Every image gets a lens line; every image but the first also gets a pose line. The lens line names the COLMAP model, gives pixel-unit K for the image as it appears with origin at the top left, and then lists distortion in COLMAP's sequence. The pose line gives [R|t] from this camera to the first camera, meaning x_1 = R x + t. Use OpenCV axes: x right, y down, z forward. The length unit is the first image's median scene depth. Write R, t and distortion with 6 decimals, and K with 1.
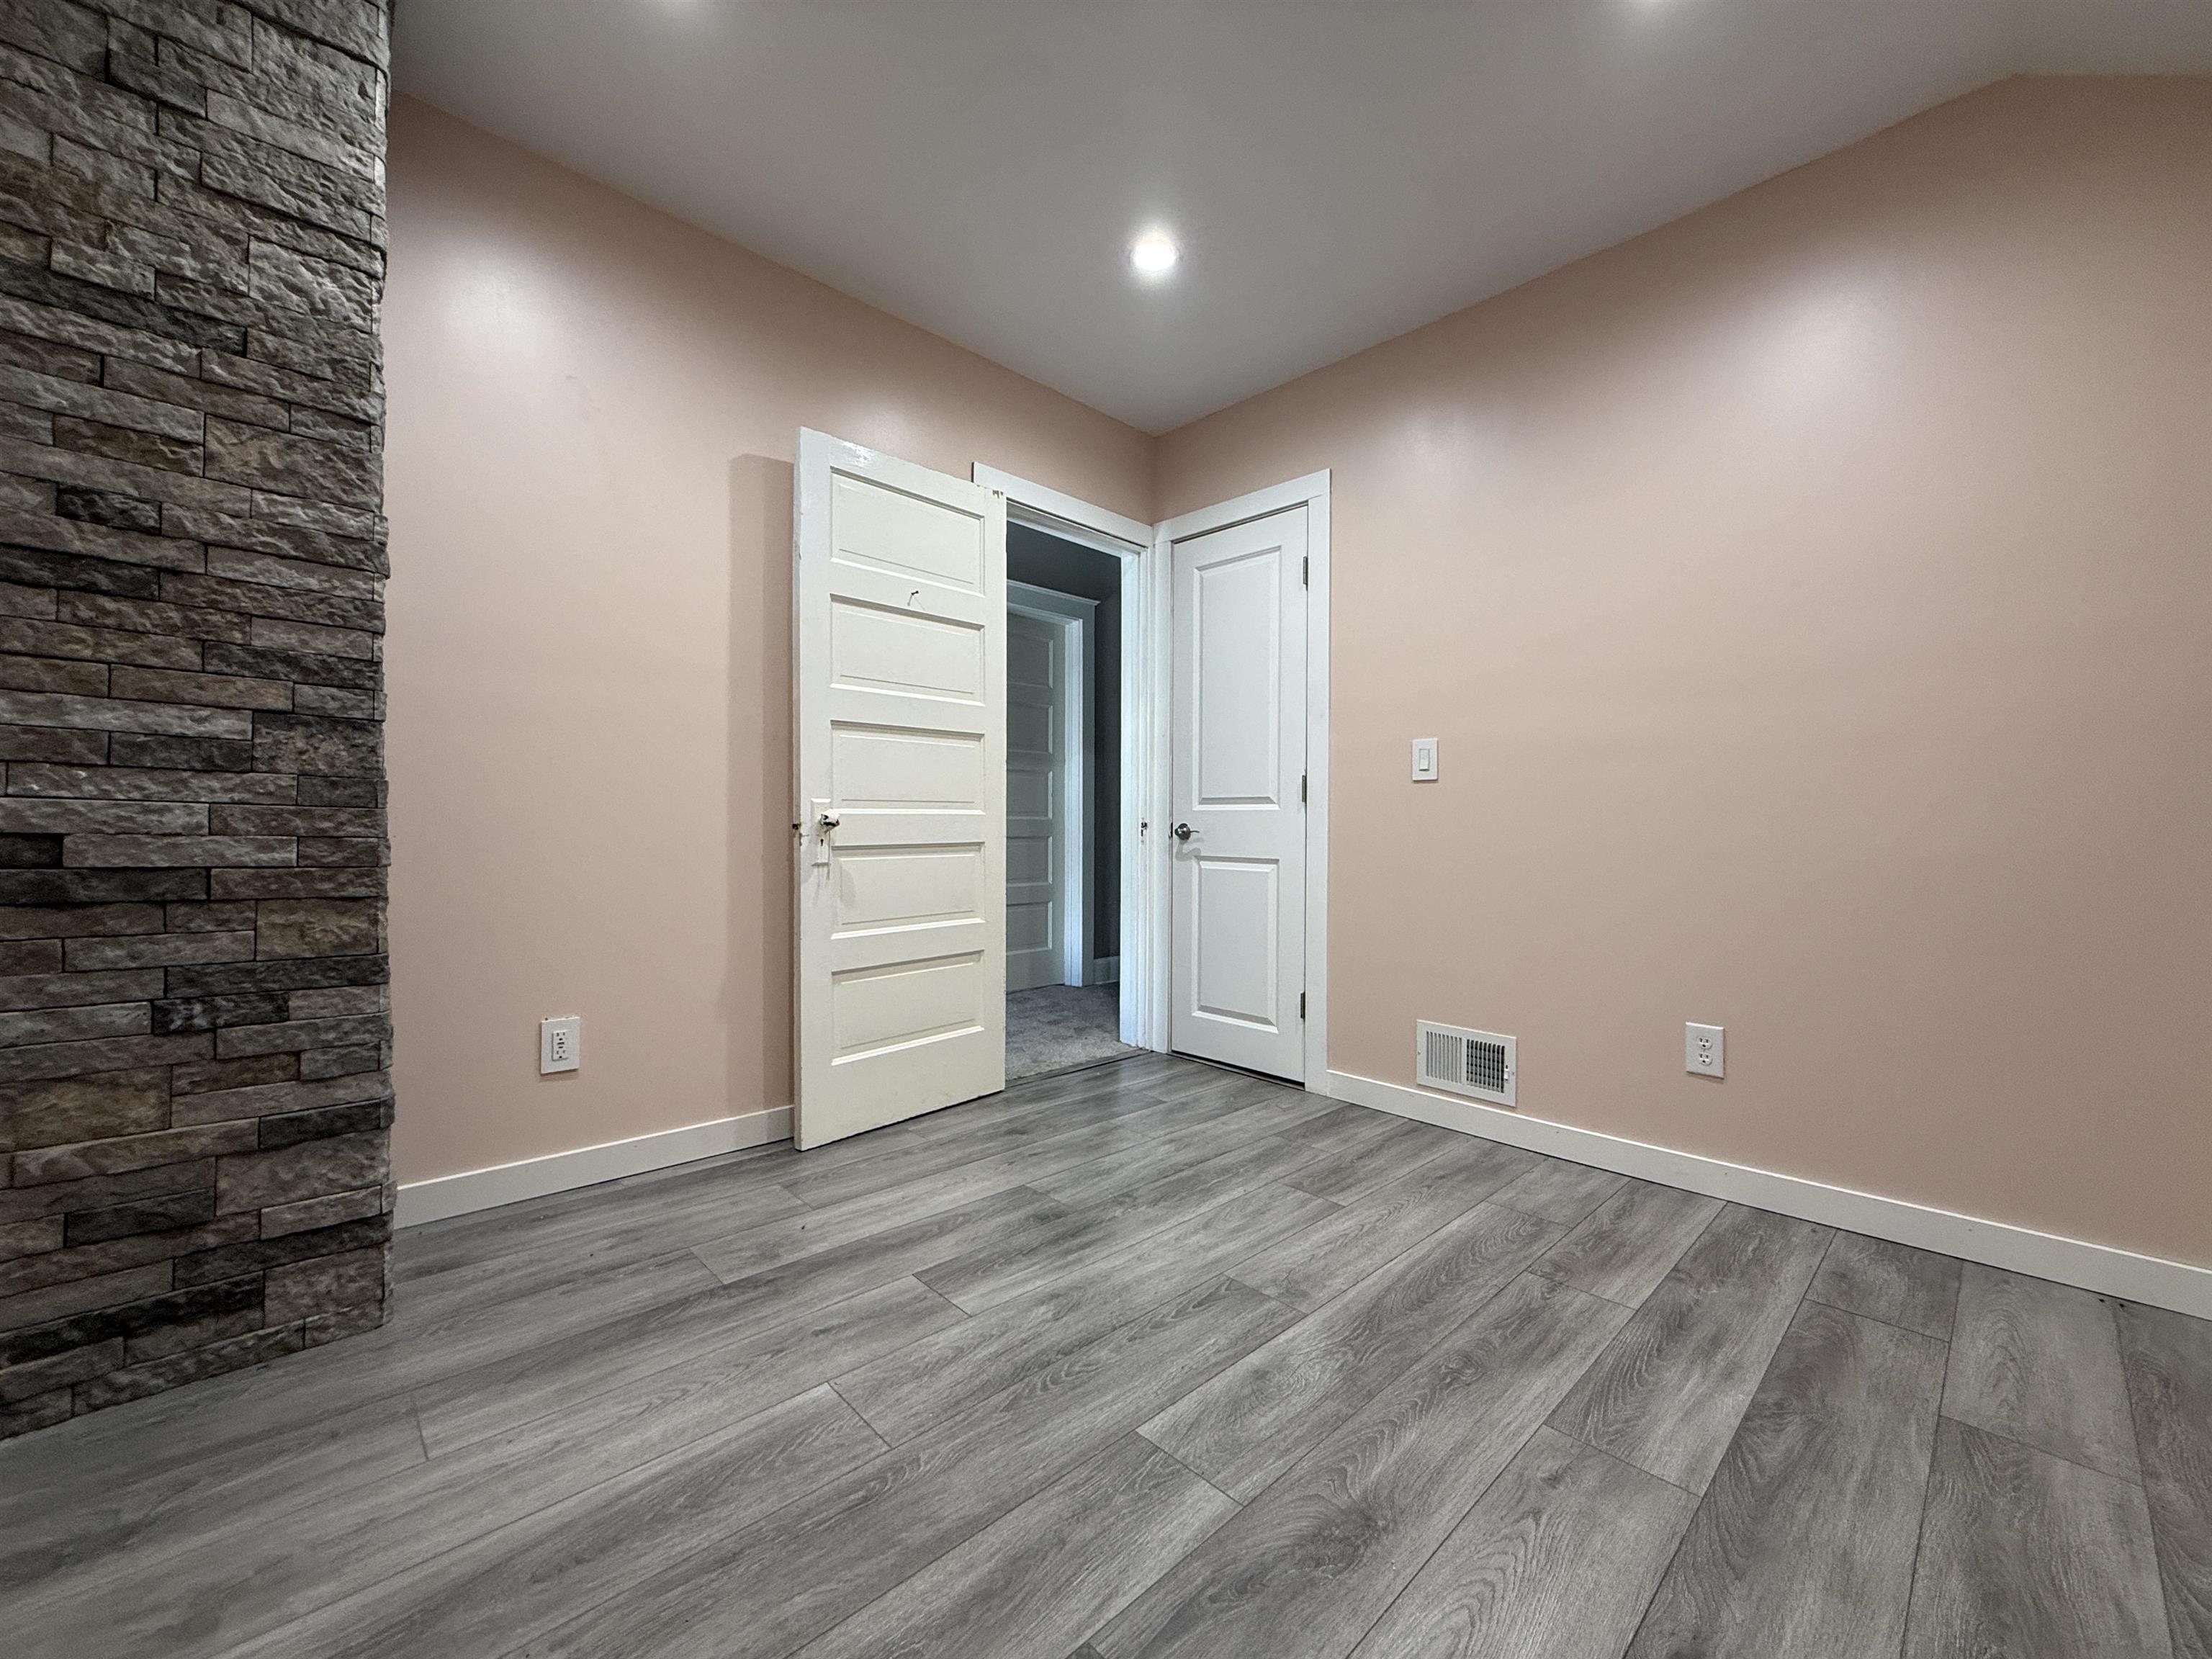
lens RADIAL K [[885.0, 0, 1106.0], [0, 885.0, 829.5], [0, 0, 1]] dist [0.007086, -0.000214]
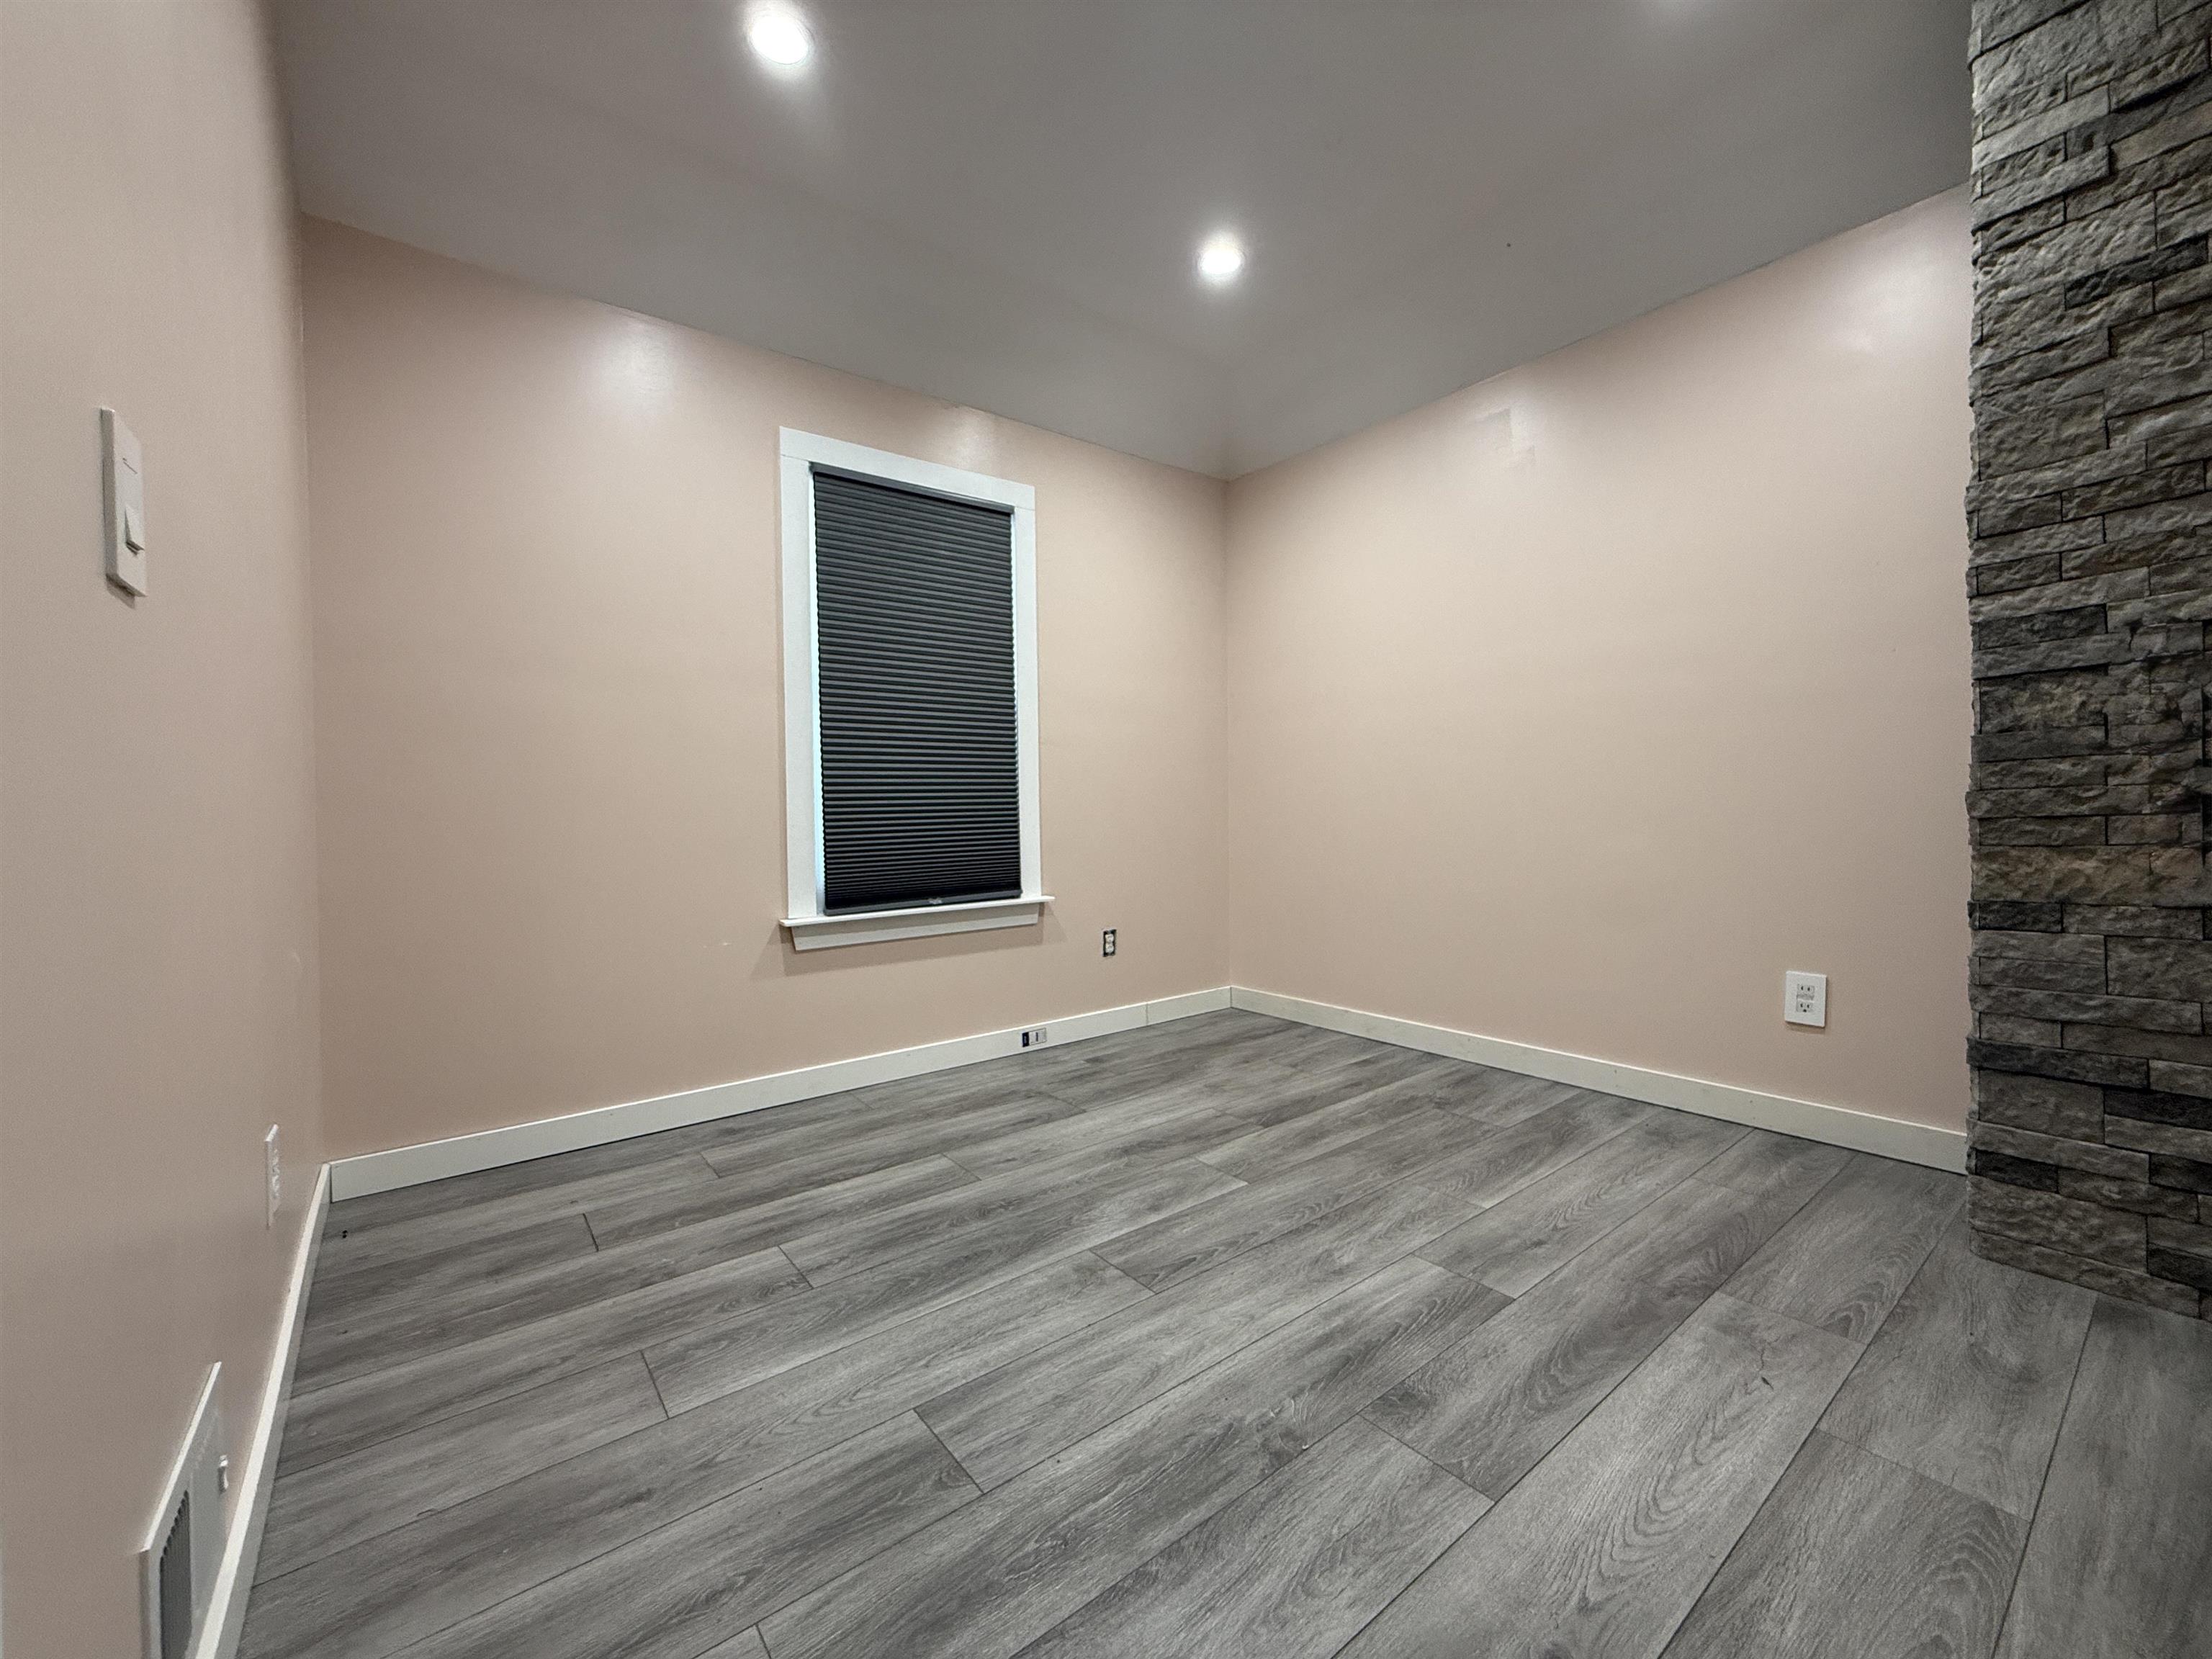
lens RADIAL K [[885.0, 0, 1106.0], [0, 885.0, 829.5], [0, 0, 1]] dist [0.007086, -0.000214]
pose [[-0.994730, 0.004876, 0.102413, 0.092424], [0.008190, 0.999456, 0.031960, 0.011366], [-0.102201, 0.032630, -0.994228, 1.959447]]
